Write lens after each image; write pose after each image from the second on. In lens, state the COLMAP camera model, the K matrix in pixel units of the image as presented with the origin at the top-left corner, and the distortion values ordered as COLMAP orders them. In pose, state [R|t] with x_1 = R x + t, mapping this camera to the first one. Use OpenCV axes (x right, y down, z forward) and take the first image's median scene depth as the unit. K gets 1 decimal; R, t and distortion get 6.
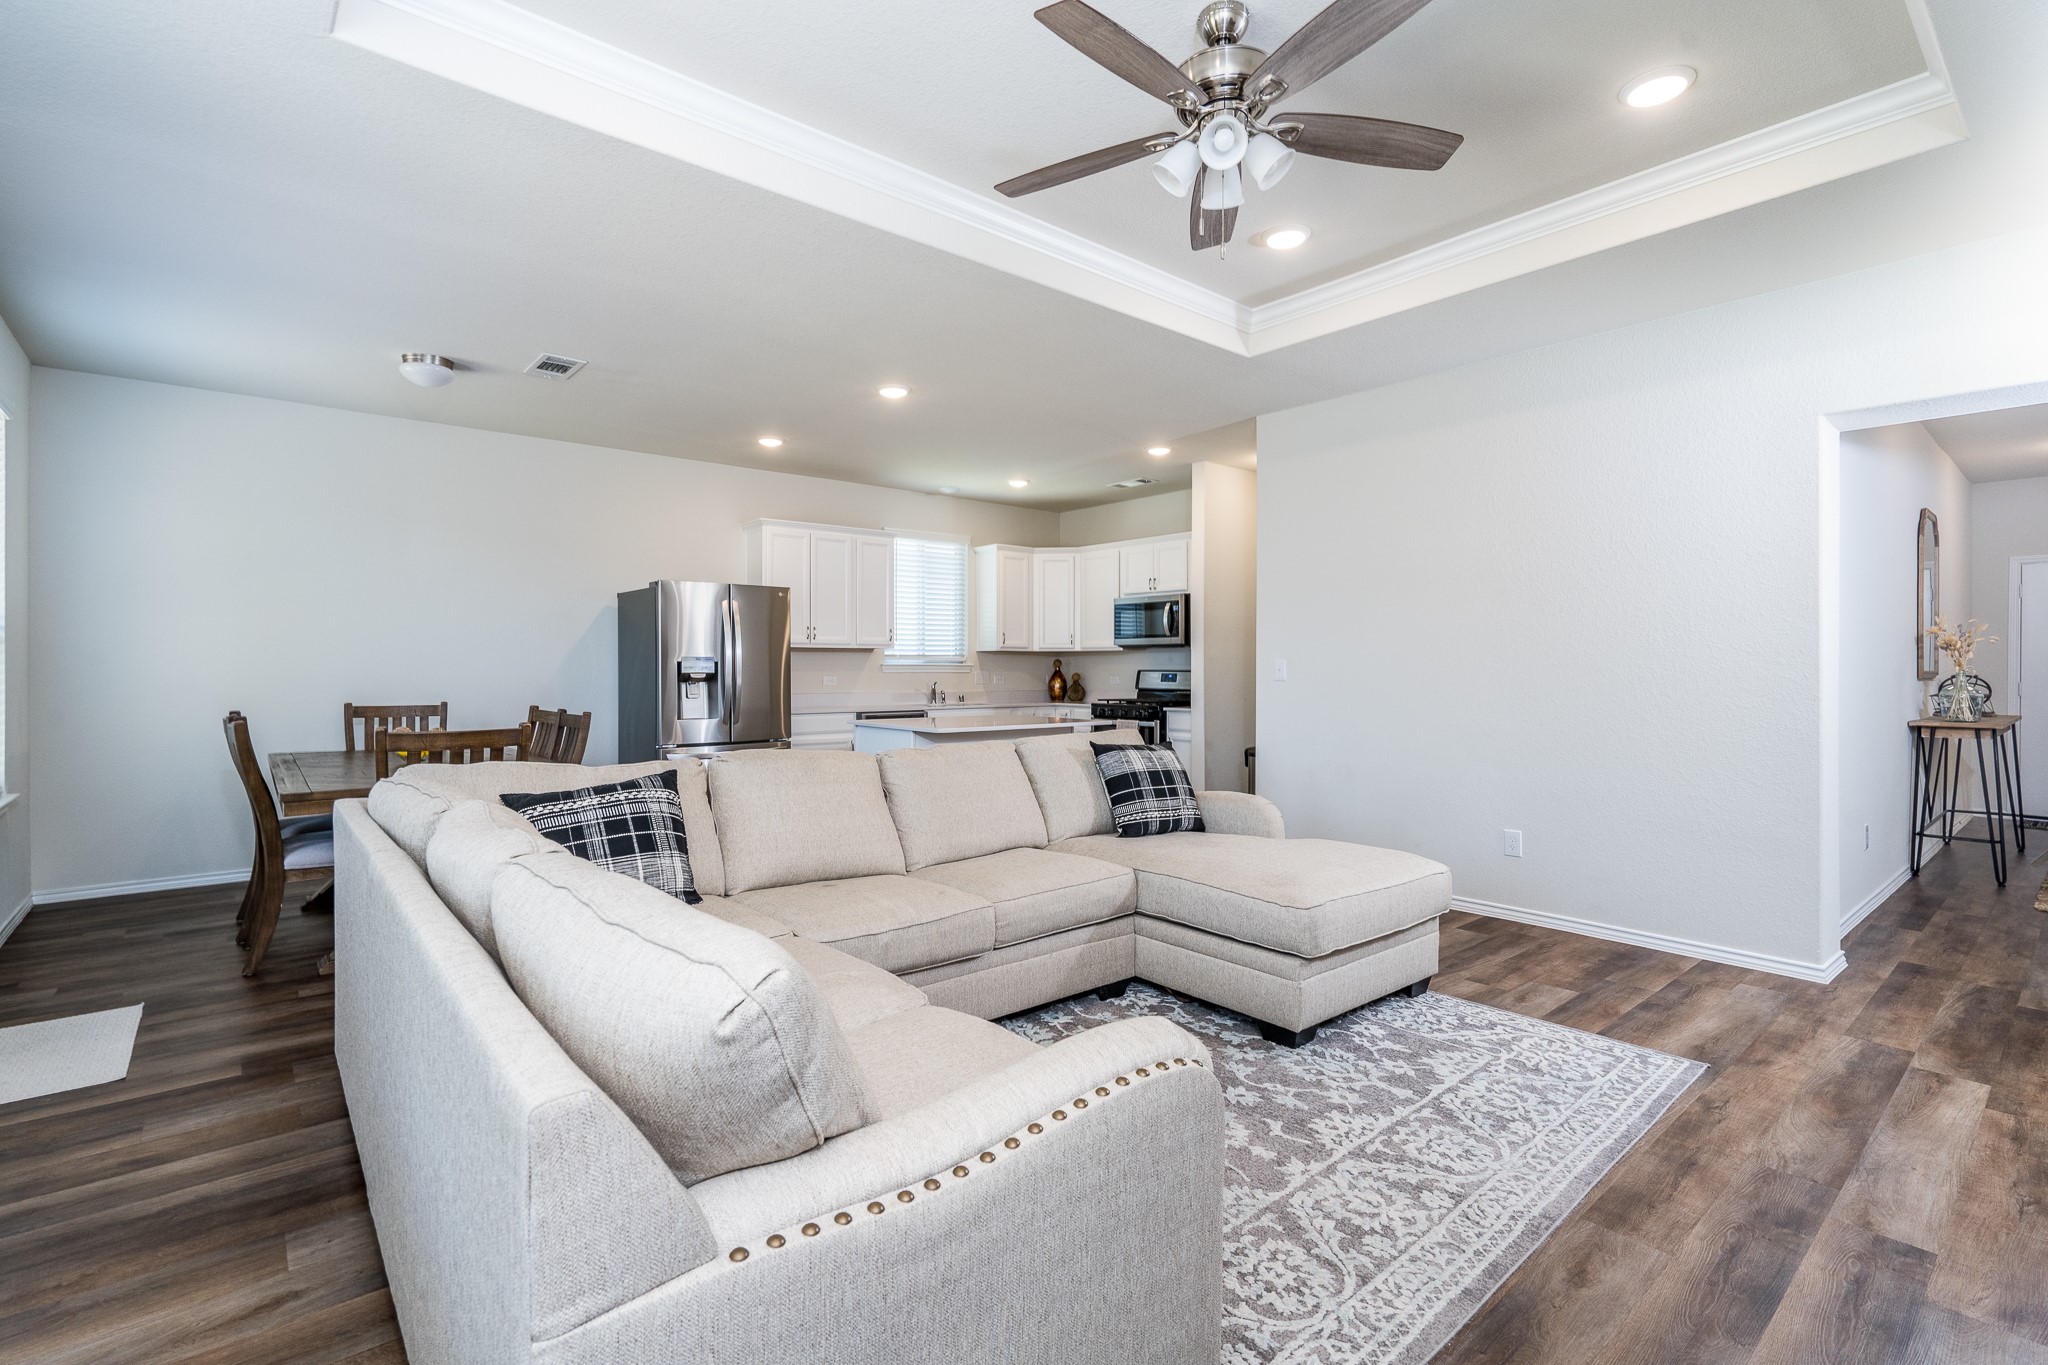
lens RADIAL K [[929.4, 0, 1023.6], [0, 929.4, 681.9], [0, 0, 1]] dist [-0.002660, 0.000019]
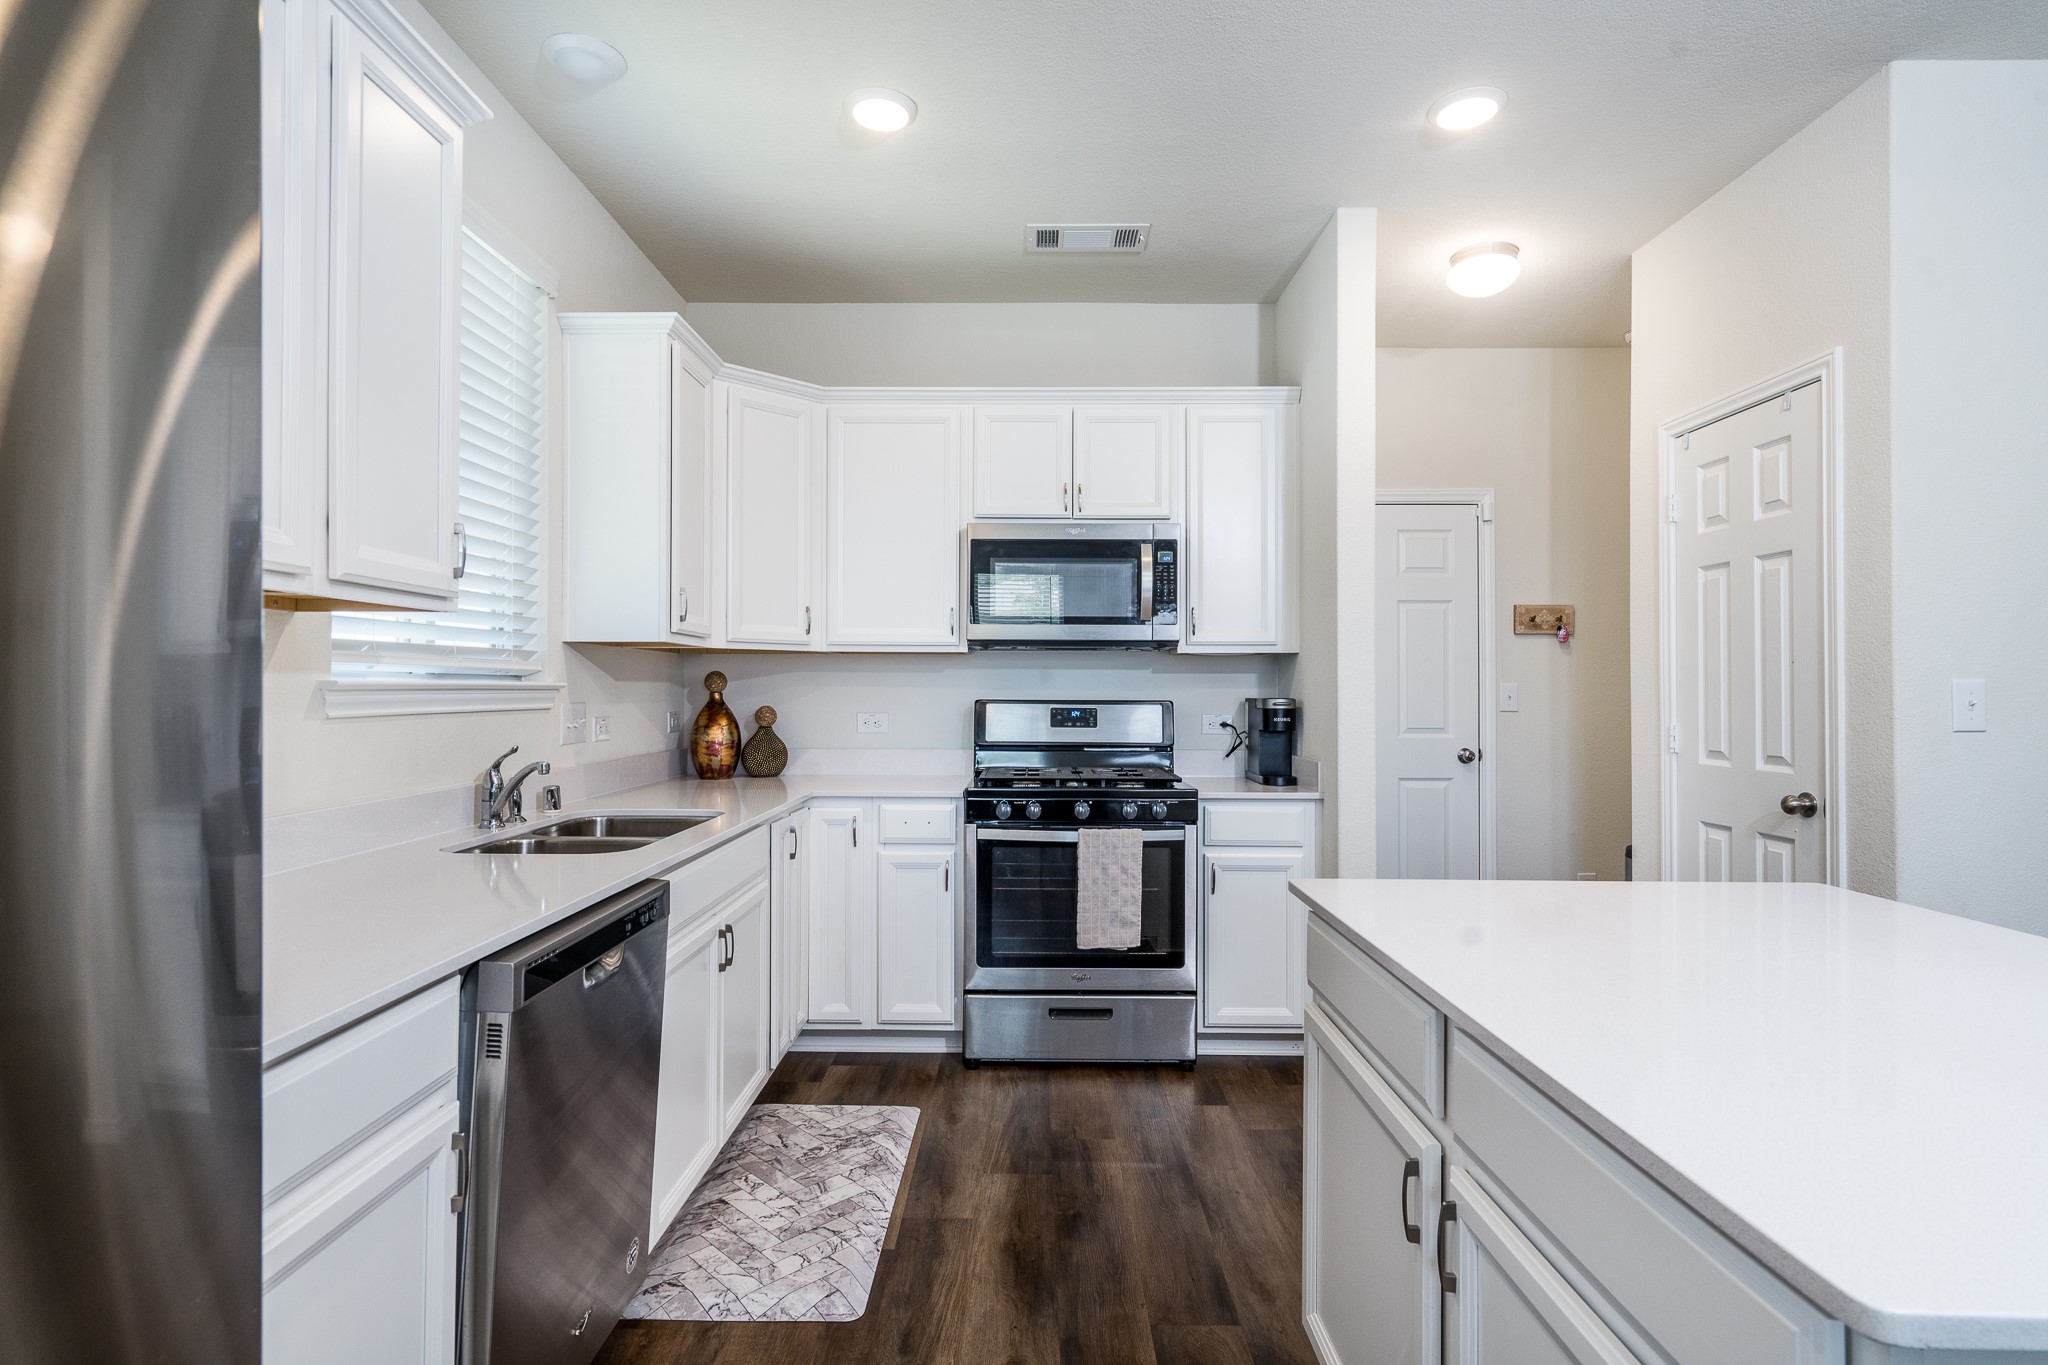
lens RADIAL K [[1026.9, 0, 1015.3], [0, 1026.9, 682.3], [0, 0, 1]] dist [0.006617, 0.001412]
pose [[0.656300, 0.008527, 0.754452, -0.227677], [0.005336, 0.999859, -0.015942, -0.013536], [-0.754481, 0.014489, 0.656162, 0.692774]]
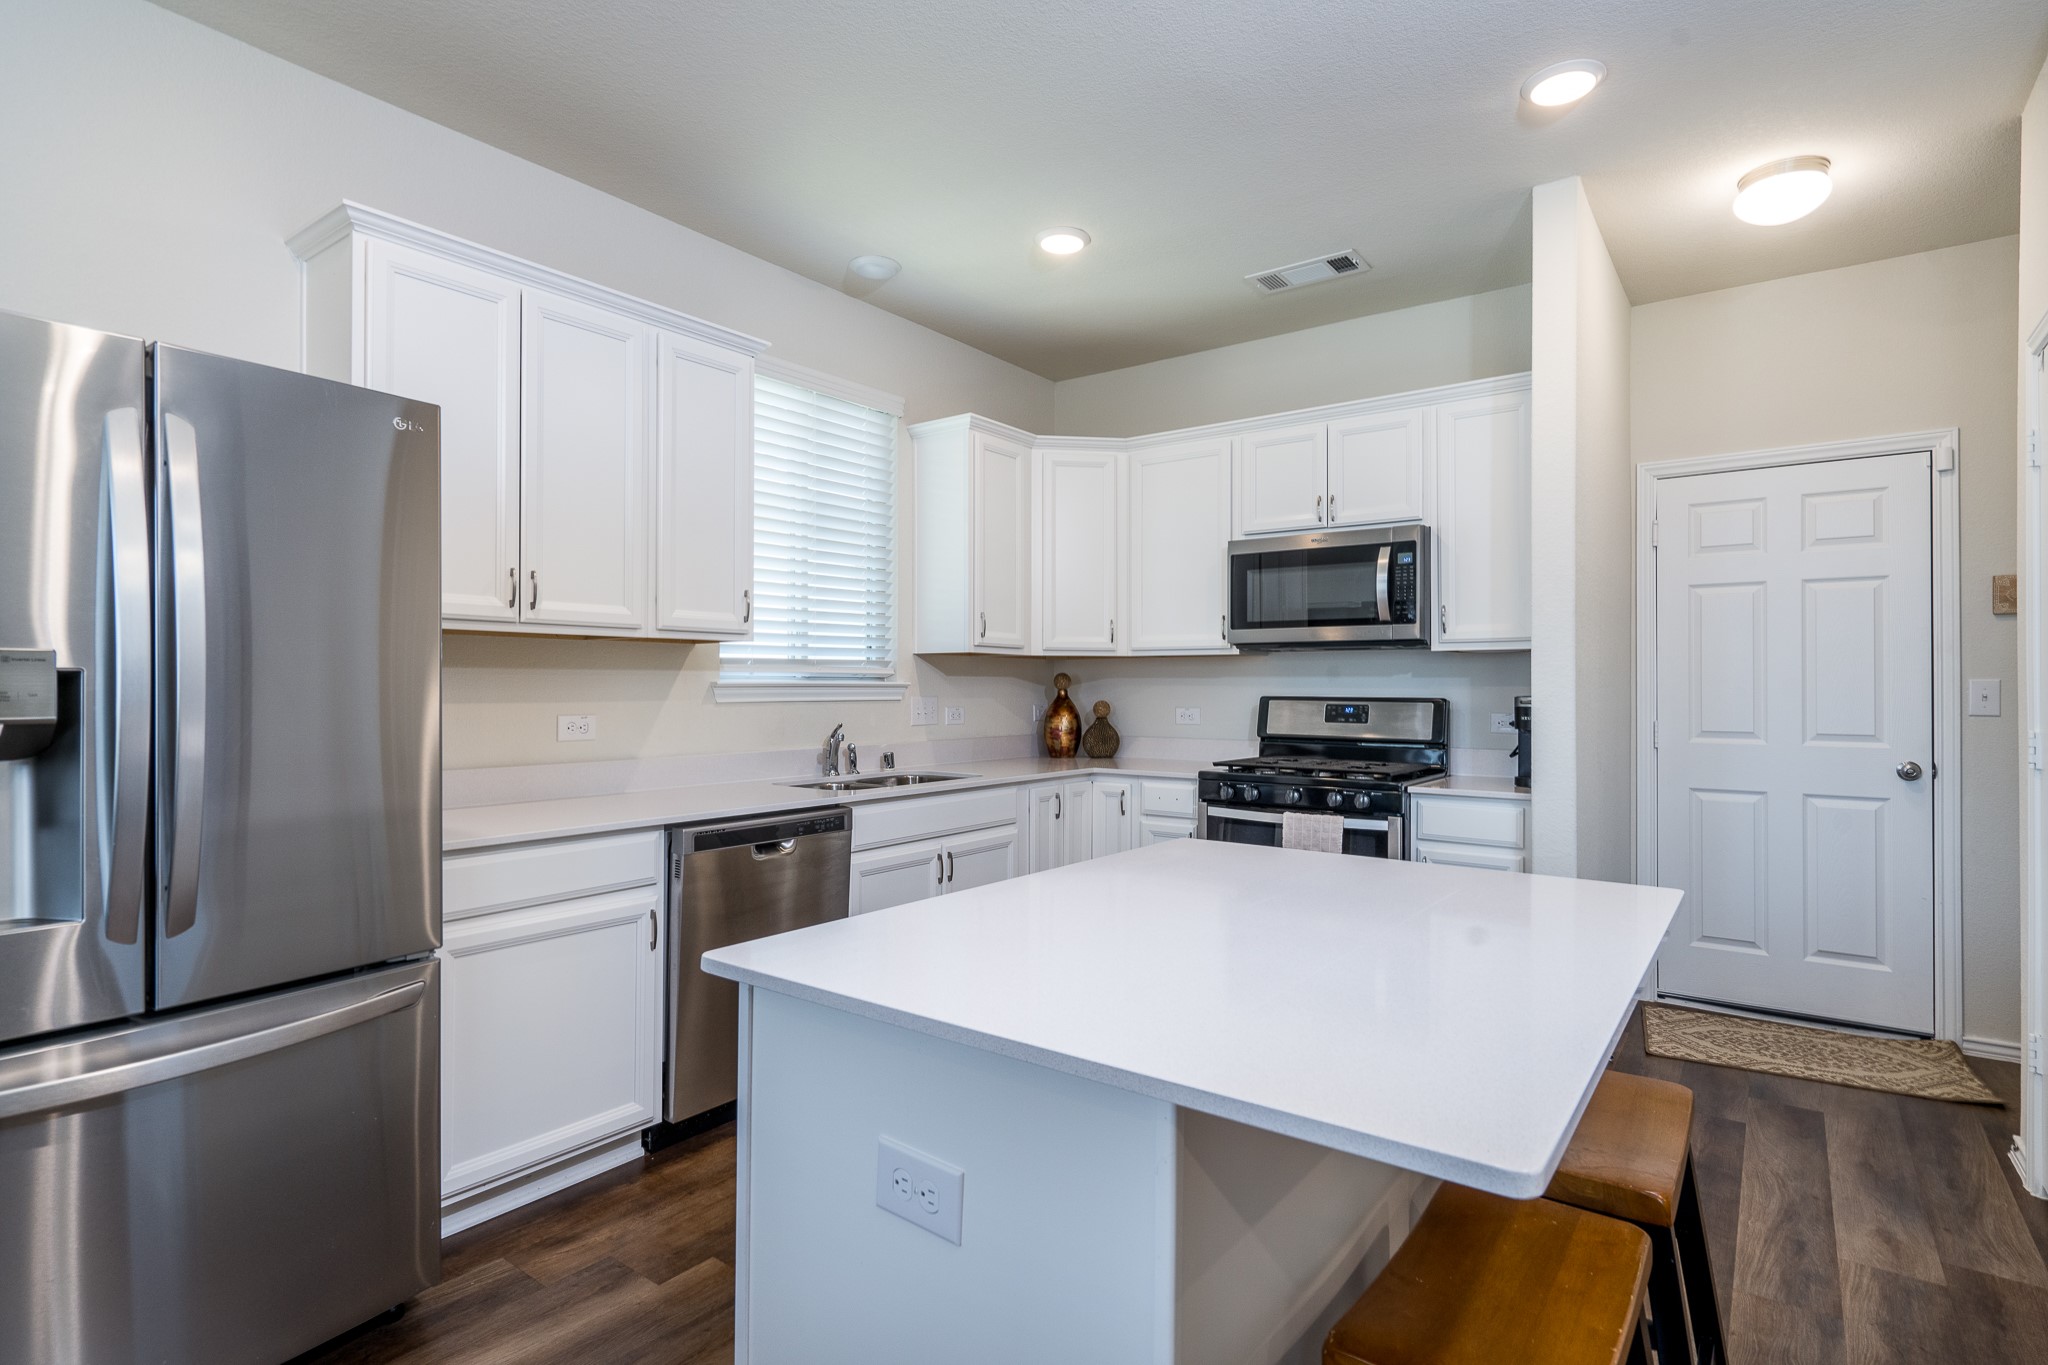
lens RADIAL K [[1026.9, 0, 1010.6], [0, 1026.9, 694.1], [0, 0, 1]] dist [0.006617, 0.001412]
pose [[0.976027, 0.002333, 0.217636, -0.120833], [-0.001296, 0.999987, -0.004908, -0.011617], [-0.217644, 0.004508, 0.976018, 0.526235]]
